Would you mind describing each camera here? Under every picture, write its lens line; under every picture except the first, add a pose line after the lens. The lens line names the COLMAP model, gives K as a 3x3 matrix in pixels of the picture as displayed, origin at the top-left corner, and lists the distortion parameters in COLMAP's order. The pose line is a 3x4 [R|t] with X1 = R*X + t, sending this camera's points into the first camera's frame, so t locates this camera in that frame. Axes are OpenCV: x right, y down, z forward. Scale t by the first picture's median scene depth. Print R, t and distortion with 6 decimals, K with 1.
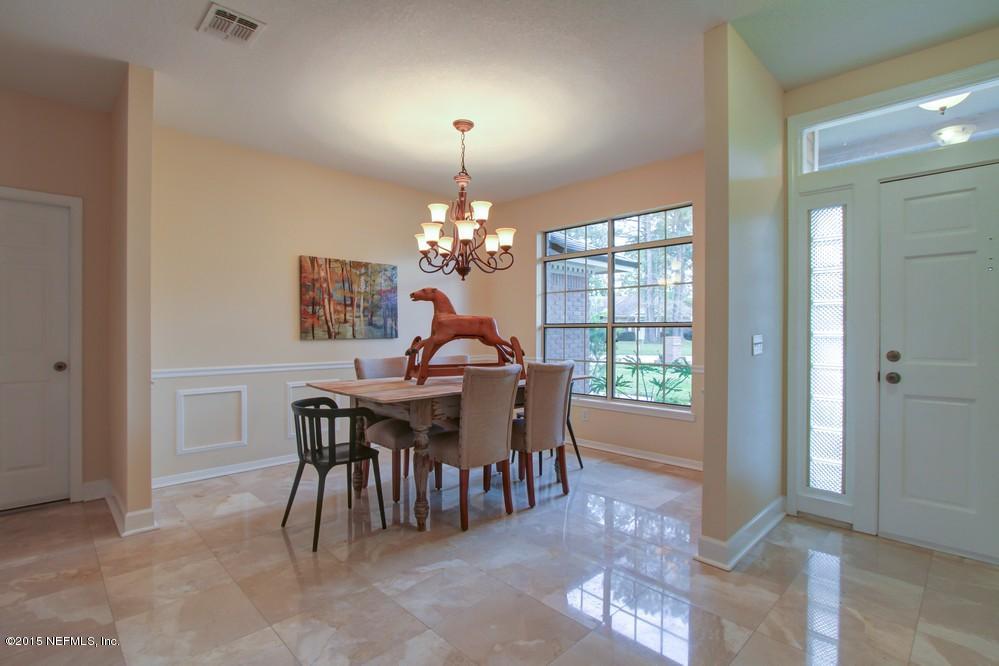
lens RADIAL K [[472.4, 0, 497.1], [0, 472.4, 334.1], [0, 0, 1]] dist [-0.020580, 0.000588]
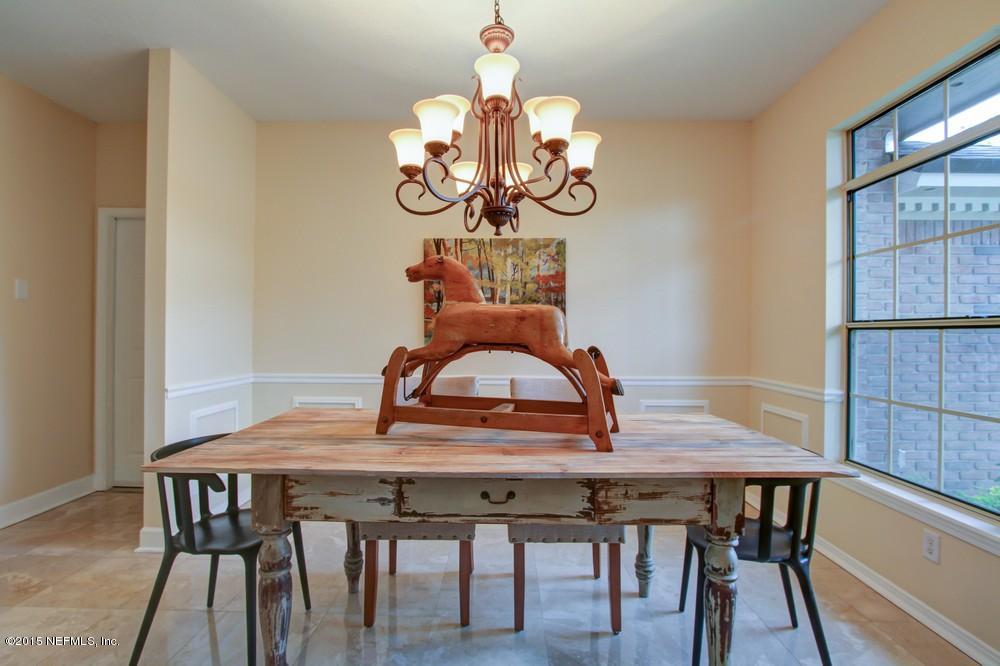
lens RADIAL K [[472.8, 0, 498.4], [0, 472.8, 330.0], [0, 0, 1]] dist [-0.020580, 0.000588]
pose [[0.704272, -0.001335, -0.709929, 0.233324], [-0.009197, 0.999897, -0.011005, -0.005633], [0.709871, 0.014279, 0.704187, 0.523621]]
